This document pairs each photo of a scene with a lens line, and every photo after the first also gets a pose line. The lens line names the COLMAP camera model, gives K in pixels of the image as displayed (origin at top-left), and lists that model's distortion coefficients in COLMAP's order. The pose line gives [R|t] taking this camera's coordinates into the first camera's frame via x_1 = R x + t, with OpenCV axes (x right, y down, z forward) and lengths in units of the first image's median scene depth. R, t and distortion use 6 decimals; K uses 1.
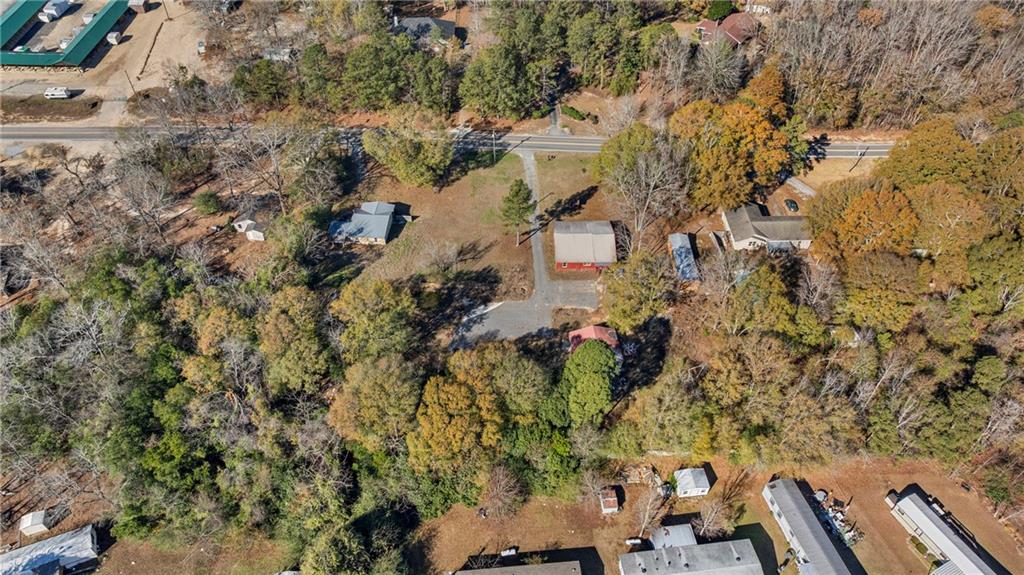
lens RADIAL K [[724.5, 0, 512.6], [0, 724.5, 287.9], [0, 0, 1]] dist [-0.016465, -0.003241]
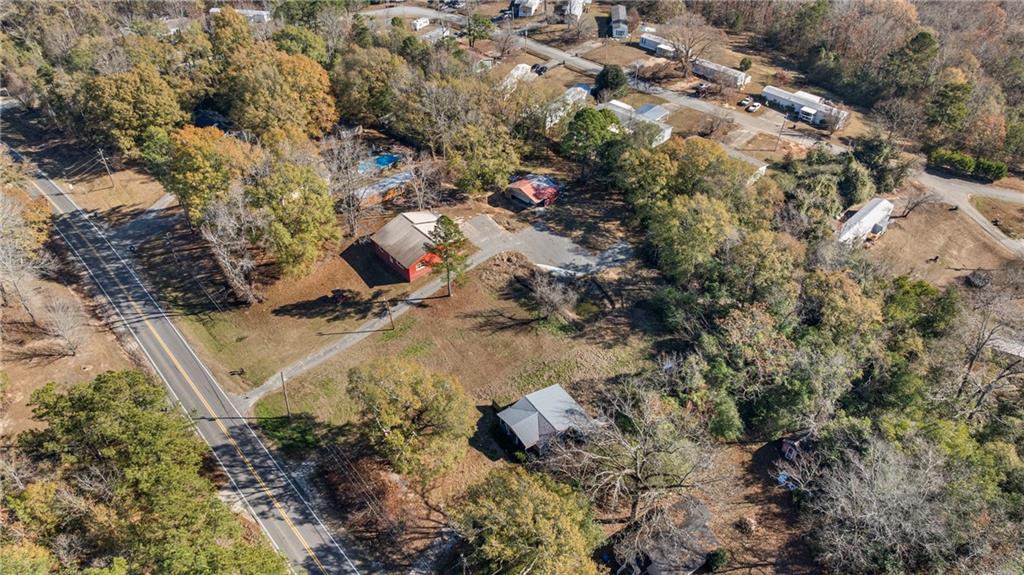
lens RADIAL K [[724.5, 0, 514.6], [0, 724.5, 287.1], [0, 0, 1]] dist [-0.016465, -0.003241]
pose [[-0.644786, -0.495444, 0.582053, -0.537881], [0.524872, 0.266584, 0.808358, -0.720230], [-0.555662, 0.826721, 0.088155, 0.915268]]
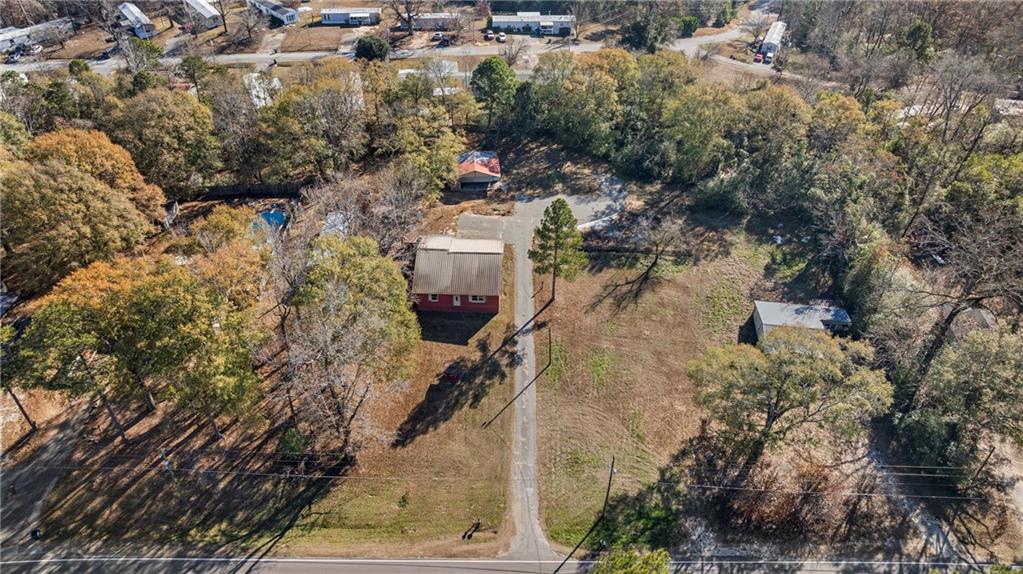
lens RADIAL K [[723.8, 0, 515.3], [0, 723.8, 286.0], [0, 0, 1]] dist [-0.016465, -0.003241]
pose [[-0.999149, -0.034585, 0.022493, 0.029209], [0.018324, 0.116456, 0.993027, -0.759513], [-0.036964, 0.992594, -0.115723, 1.111779]]
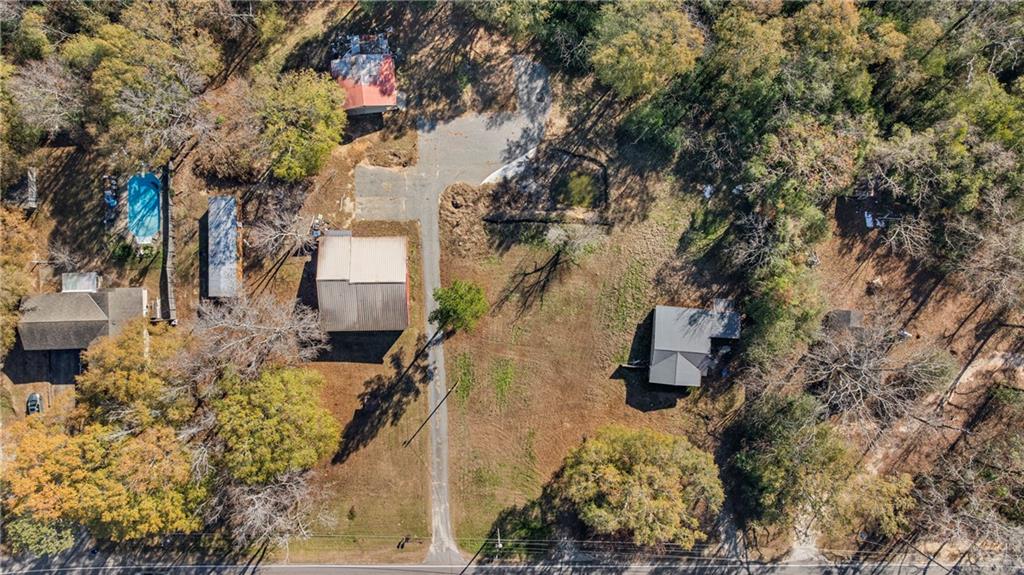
lens RADIAL K [[724.5, 0, 492.7], [0, 724.5, 284.6], [0, 0, 1]] dist [-0.016465, -0.003241]
pose [[-0.999840, -0.000844, -0.017857, -0.011087], [-0.011980, -0.709760, 0.704342, -0.555089], [-0.013268, 0.704443, 0.709636, 0.522519]]
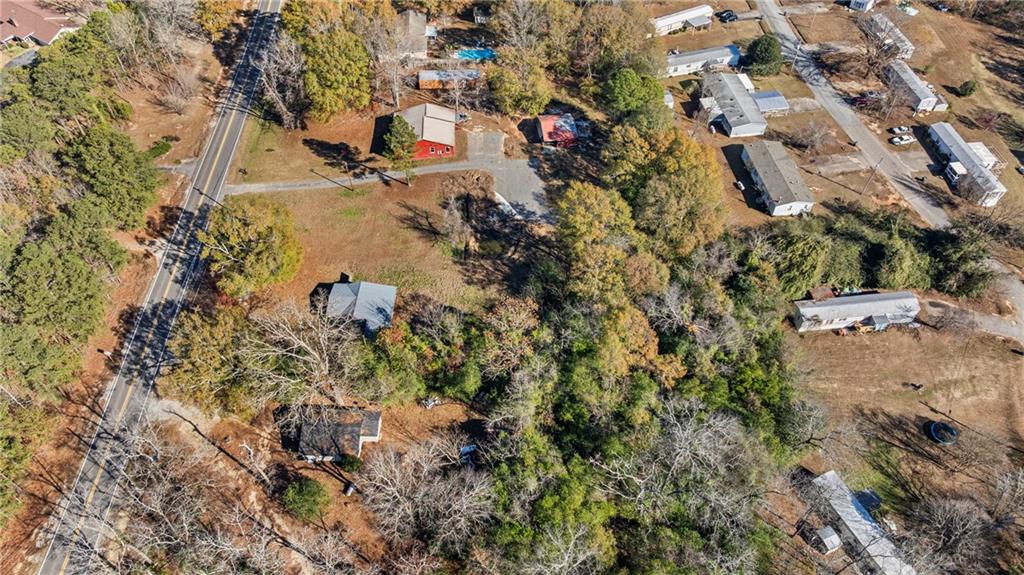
lens RADIAL K [[724.5, 0, 513.1], [0, 724.5, 288.1], [0, 0, 1]] dist [-0.016465, -0.003241]
pose [[-0.039360, -0.764907, 0.642937, -0.746547], [0.697828, 0.439489, 0.565584, -0.463129], [-0.715183, 0.470921, 0.516475, 0.492565]]
